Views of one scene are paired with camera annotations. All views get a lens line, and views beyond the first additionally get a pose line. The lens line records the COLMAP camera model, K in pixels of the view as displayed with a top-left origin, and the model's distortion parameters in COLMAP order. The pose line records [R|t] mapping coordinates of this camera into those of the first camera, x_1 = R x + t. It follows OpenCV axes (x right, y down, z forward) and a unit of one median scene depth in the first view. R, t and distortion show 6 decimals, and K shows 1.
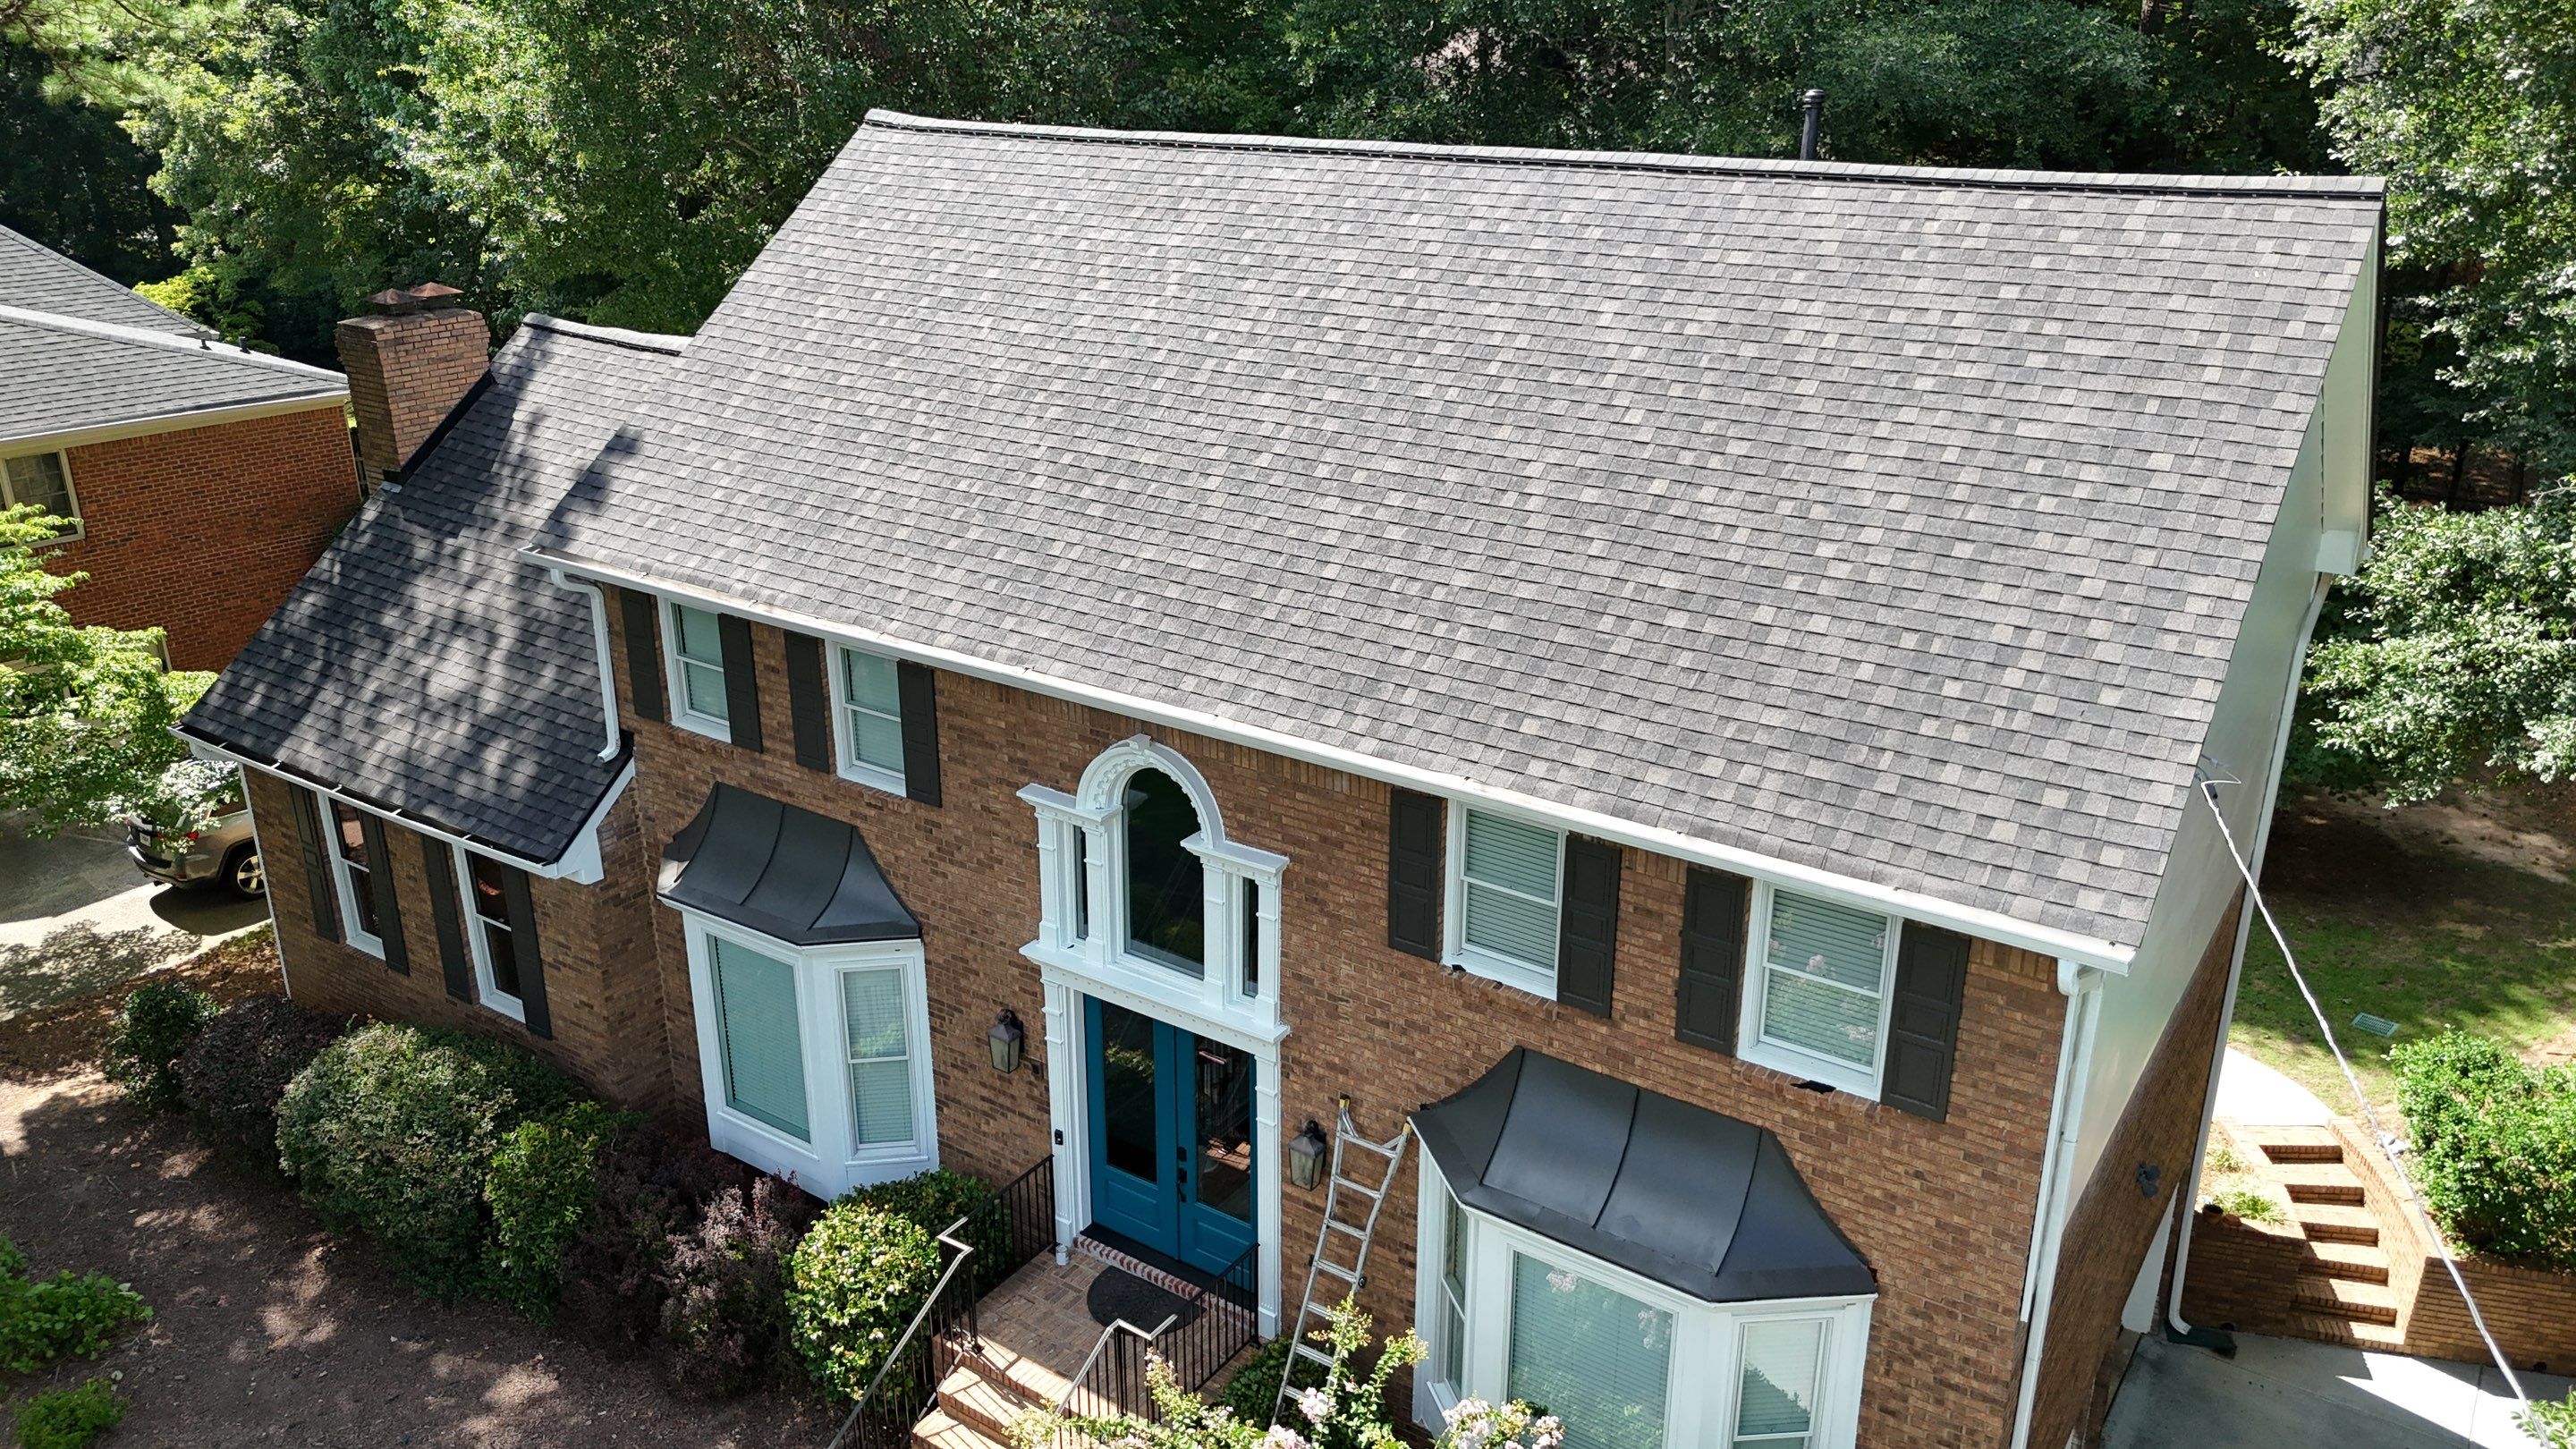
lens RADIAL K [[1887.7, 0, 1279.8], [0, 1887.7, 724.5], [0, 0, 1]] dist [0.069085, -0.057682]
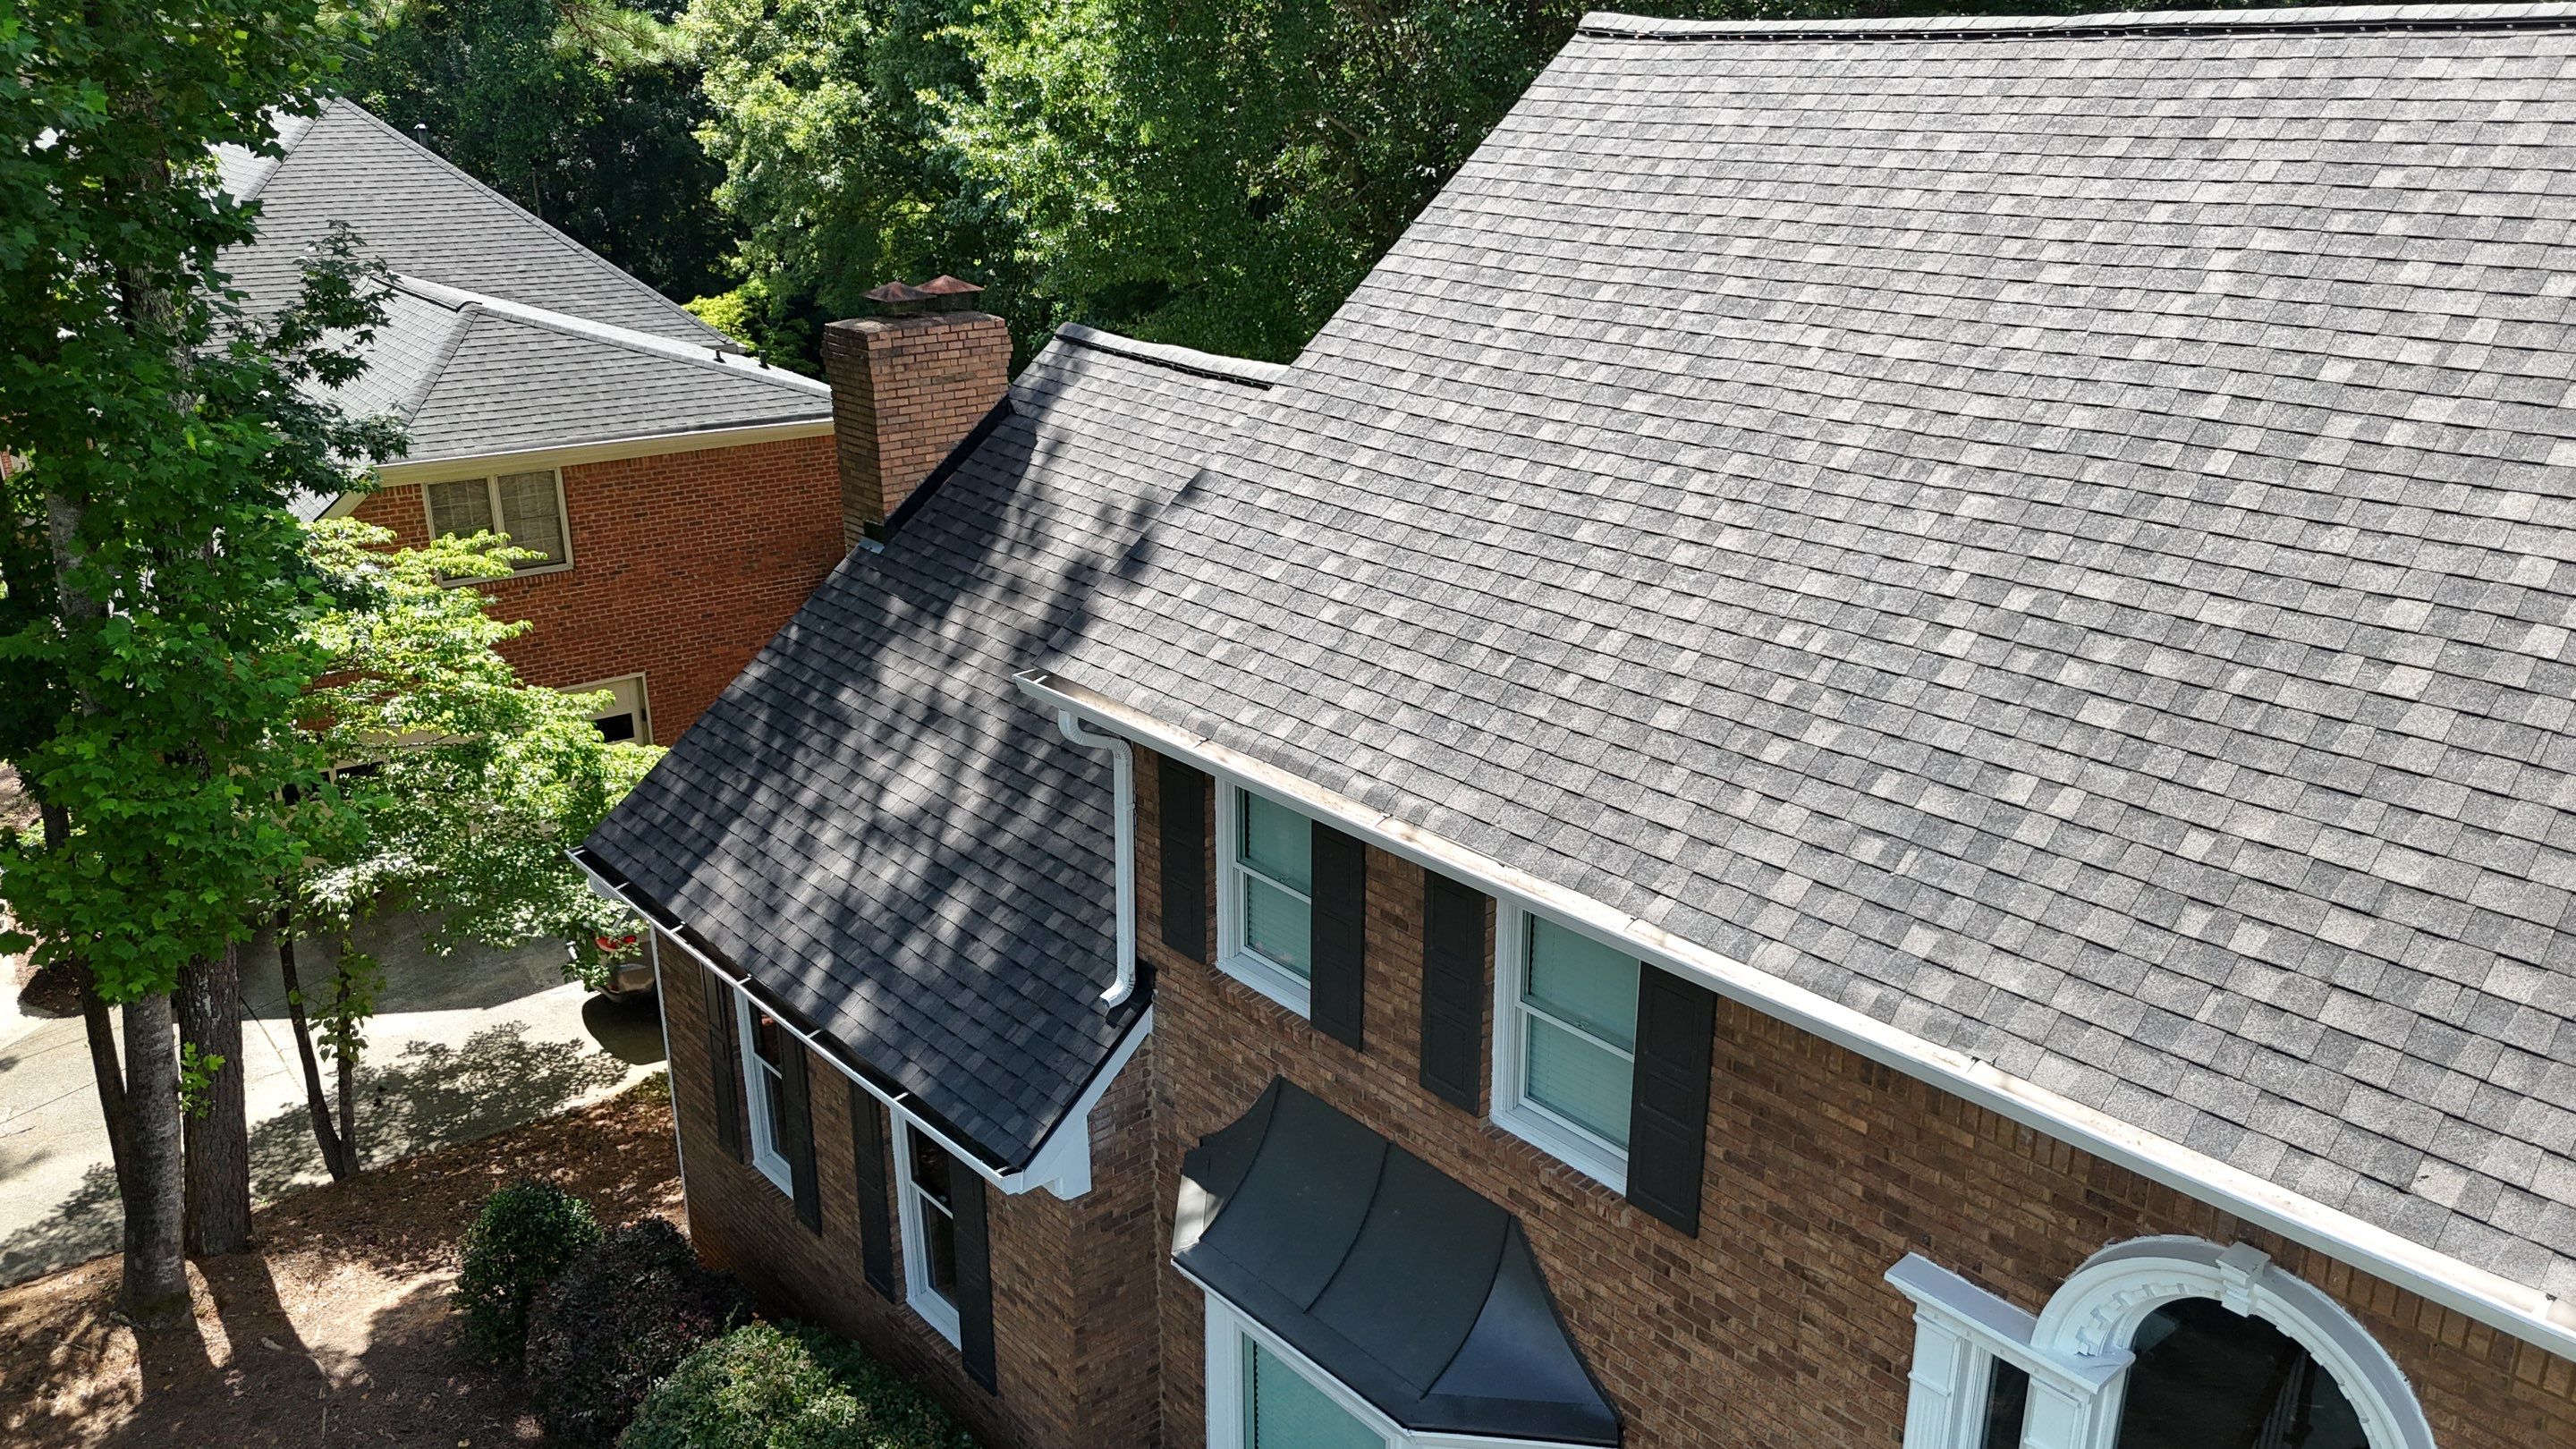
lens RADIAL K [[1887.7, 0, 1294.9], [0, 1887.7, 735.0], [0, 0, 1]] dist [0.069085, -0.057682]
pose [[0.968476, 0.083982, -0.234522, -0.167307], [-0.088972, 0.995976, -0.010762, -0.077185], [0.232675, 0.031288, 0.972051, 0.431335]]
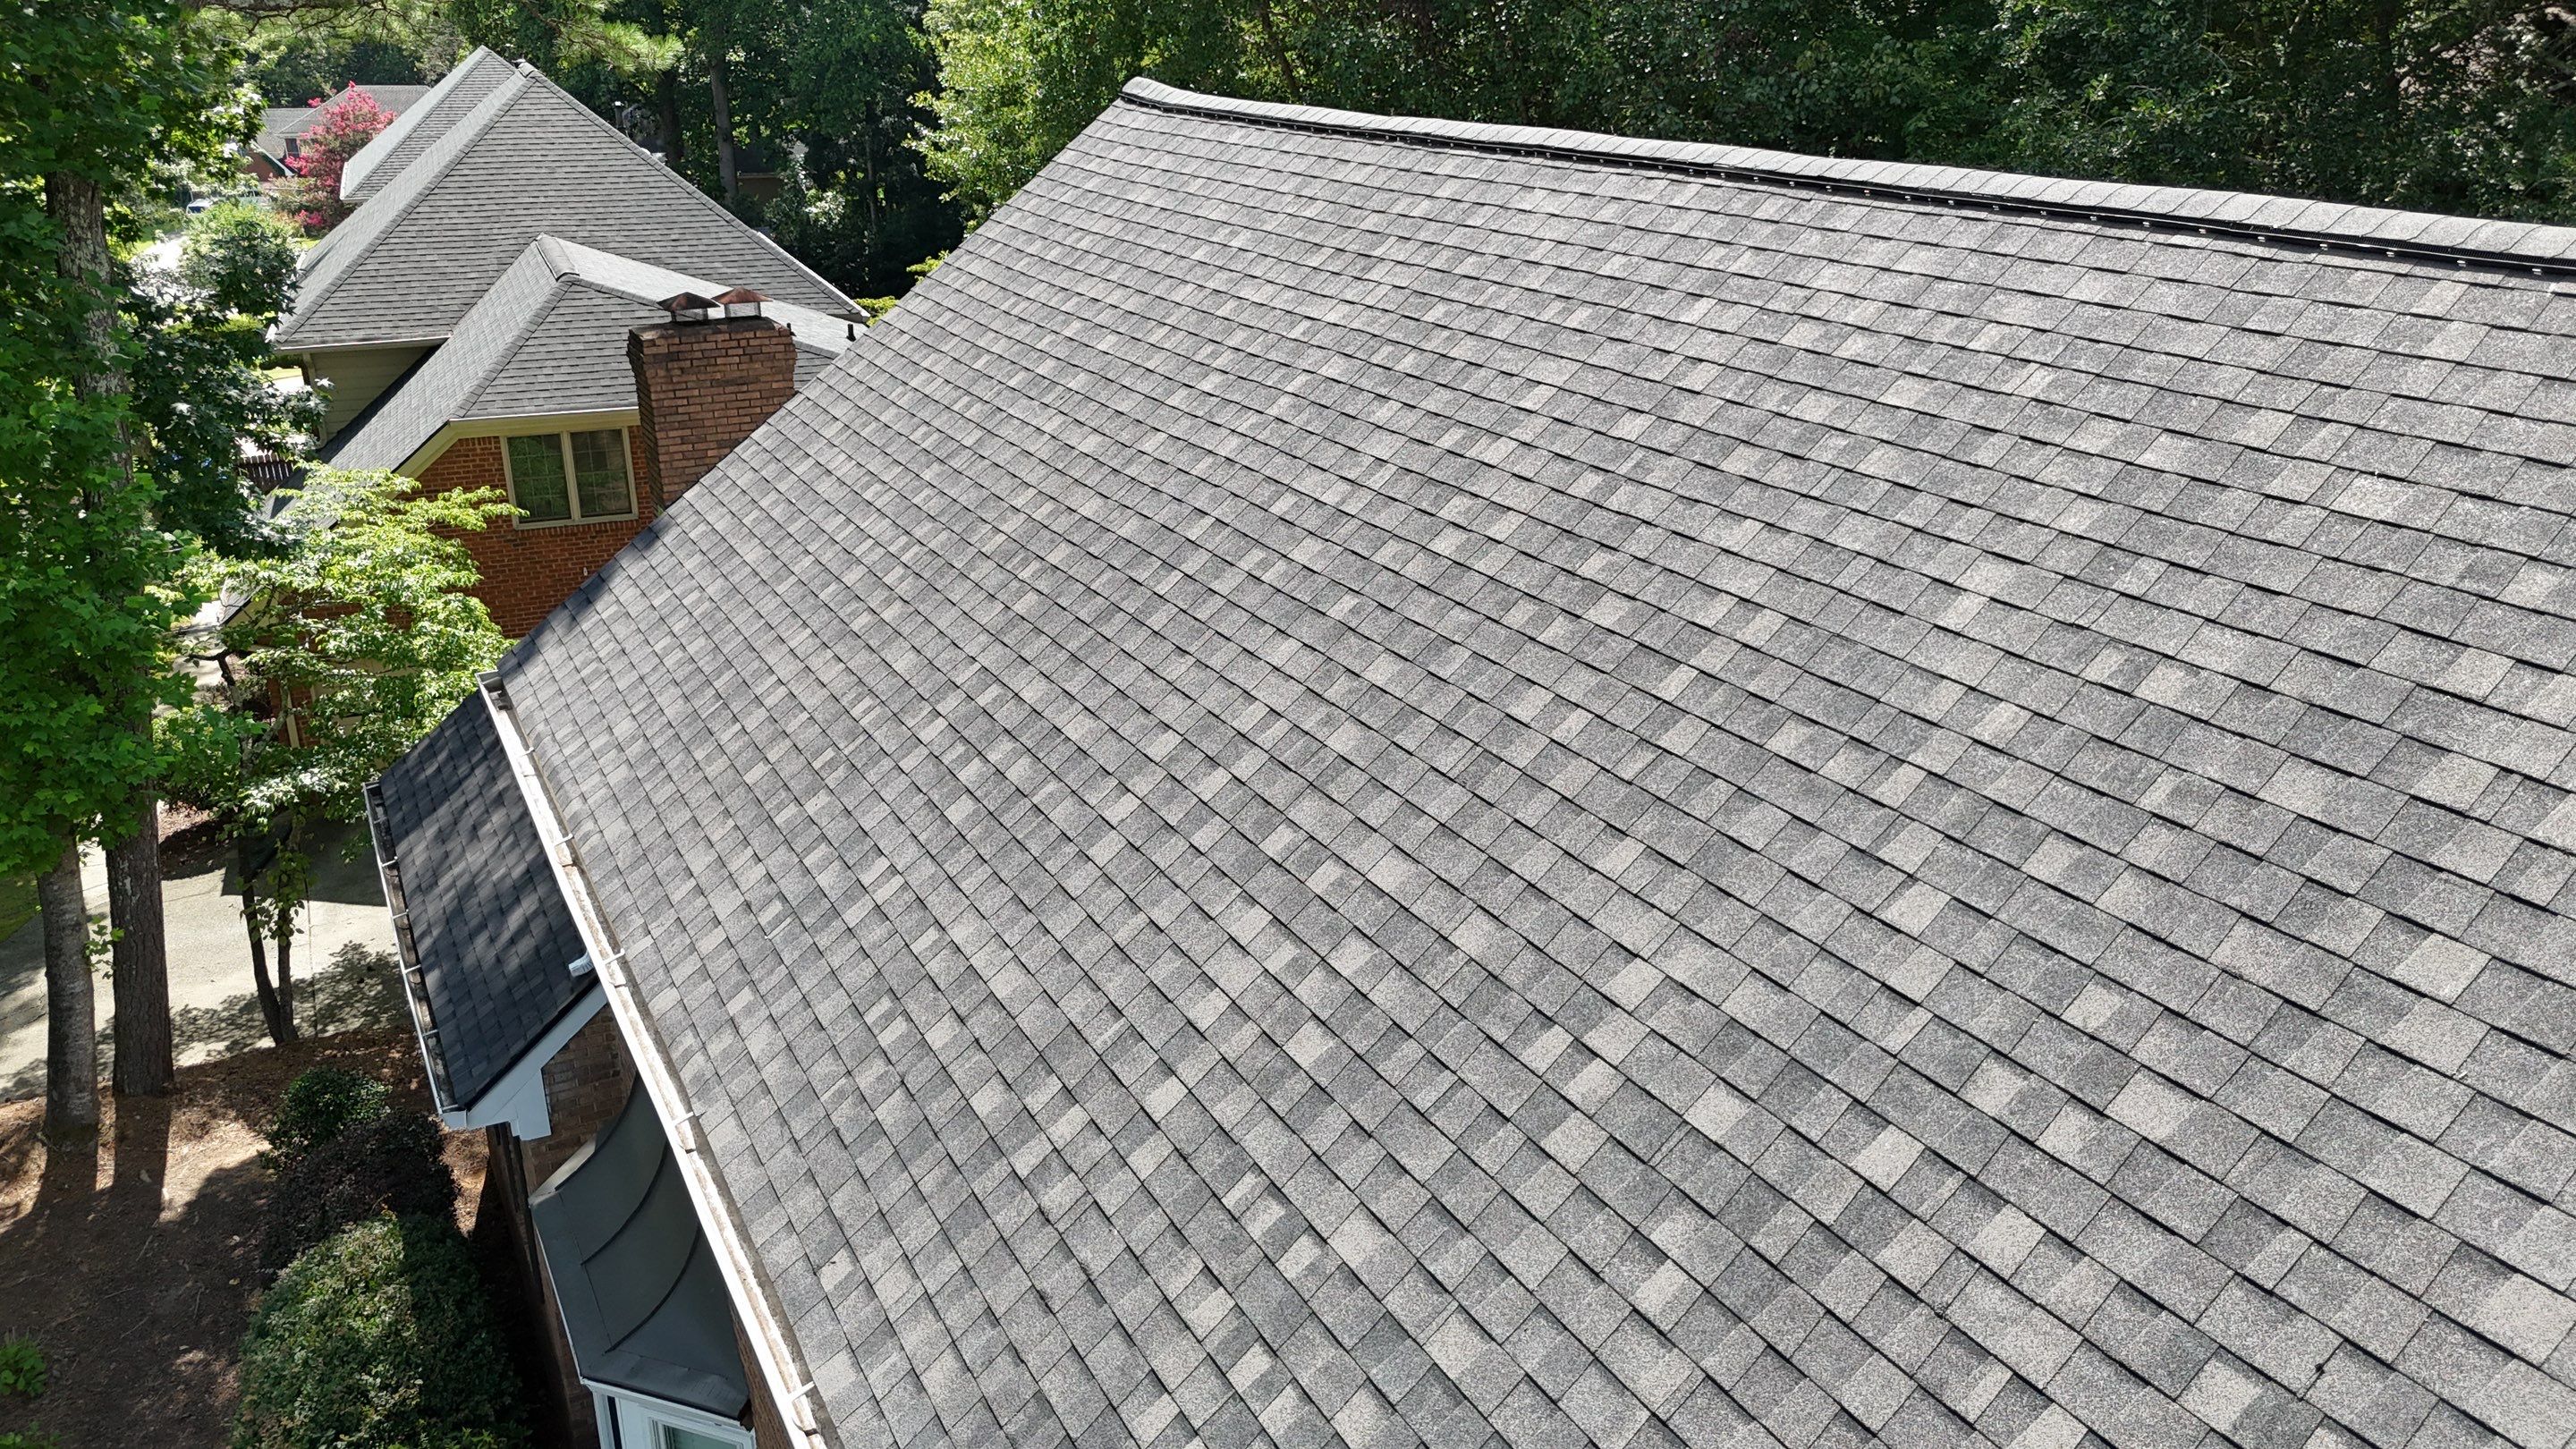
lens RADIAL K [[1887.7, 0, 1286.9], [0, 1887.7, 726.8], [0, 0, 1]] dist [0.069085, -0.057682]
pose [[0.890807, 0.165513, -0.423163, 0.188277], [-0.165588, 0.985505, 0.036882, -0.156933], [0.423134, 0.037216, 0.905302, 0.507087]]
